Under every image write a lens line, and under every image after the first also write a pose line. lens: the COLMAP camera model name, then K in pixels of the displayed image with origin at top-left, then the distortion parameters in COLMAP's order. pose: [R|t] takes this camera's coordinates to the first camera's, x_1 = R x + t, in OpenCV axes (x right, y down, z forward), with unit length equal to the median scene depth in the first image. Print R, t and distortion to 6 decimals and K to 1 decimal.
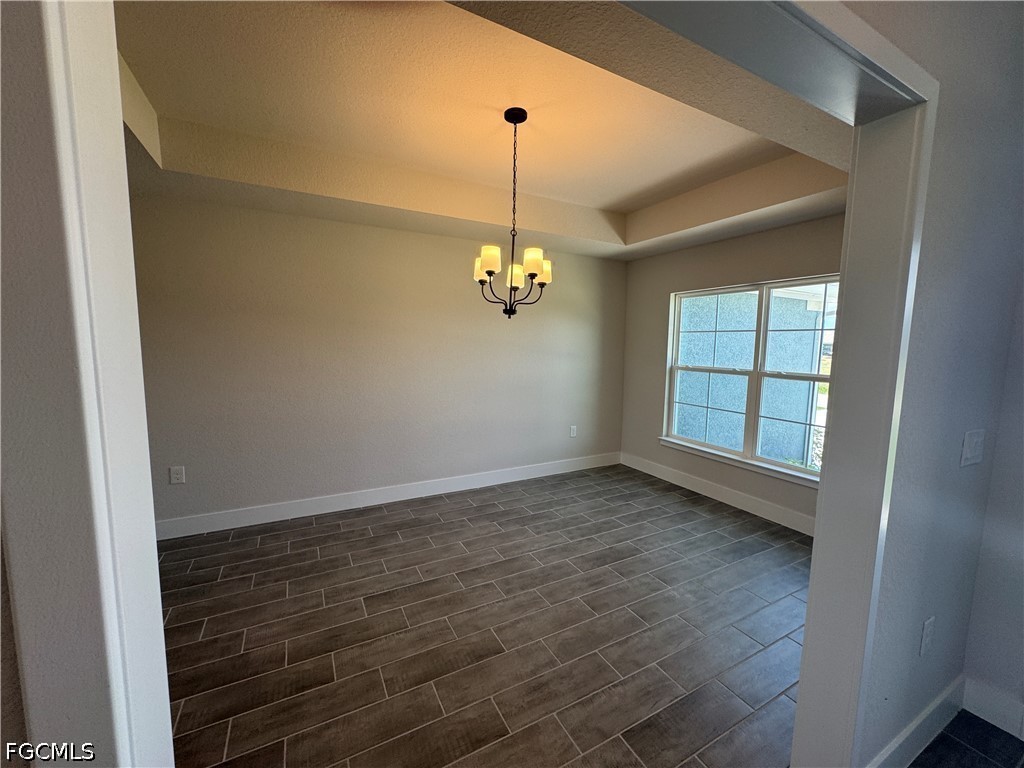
lens RADIAL K [[409.0, 0, 513.7], [0, 409.0, 379.4], [0, 0, 1]] dist [-0.001461, 0.000181]
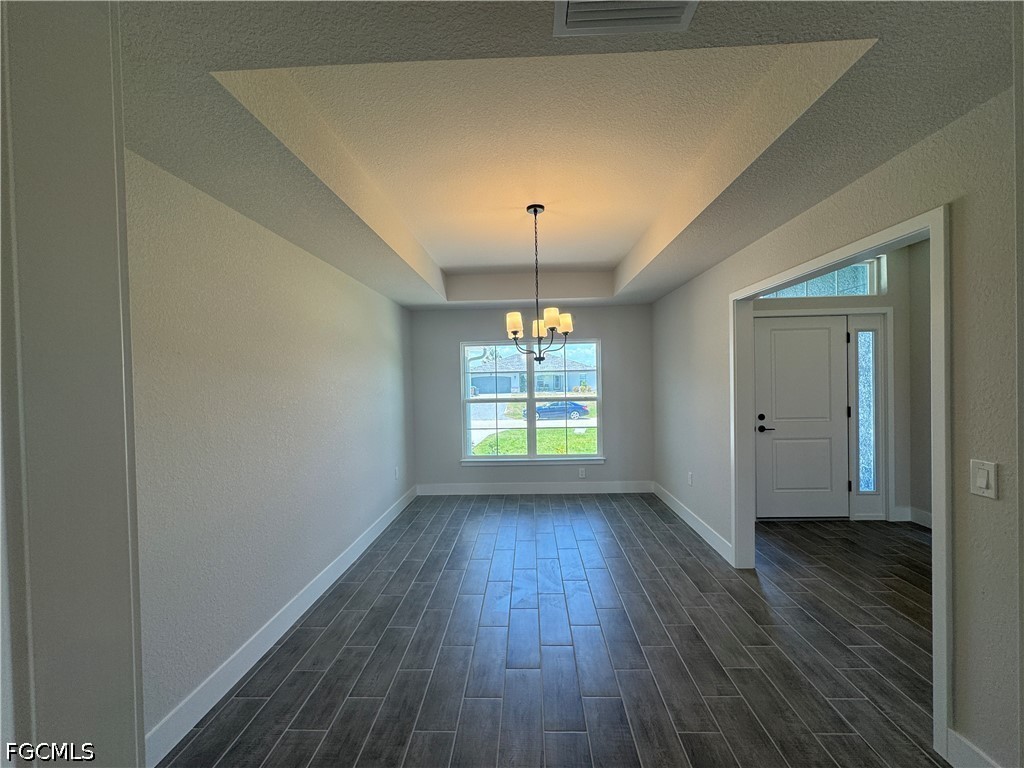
lens RADIAL K [[409.0, 0, 517.8], [0, 409.0, 393.8], [0, 0, 1]] dist [-0.001461, 0.000181]
pose [[0.490939, -0.051417, 0.869675, -0.727455], [0.104020, 0.994575, 0.000081, -0.042831], [-0.864962, 0.090424, 0.493624, 0.313498]]
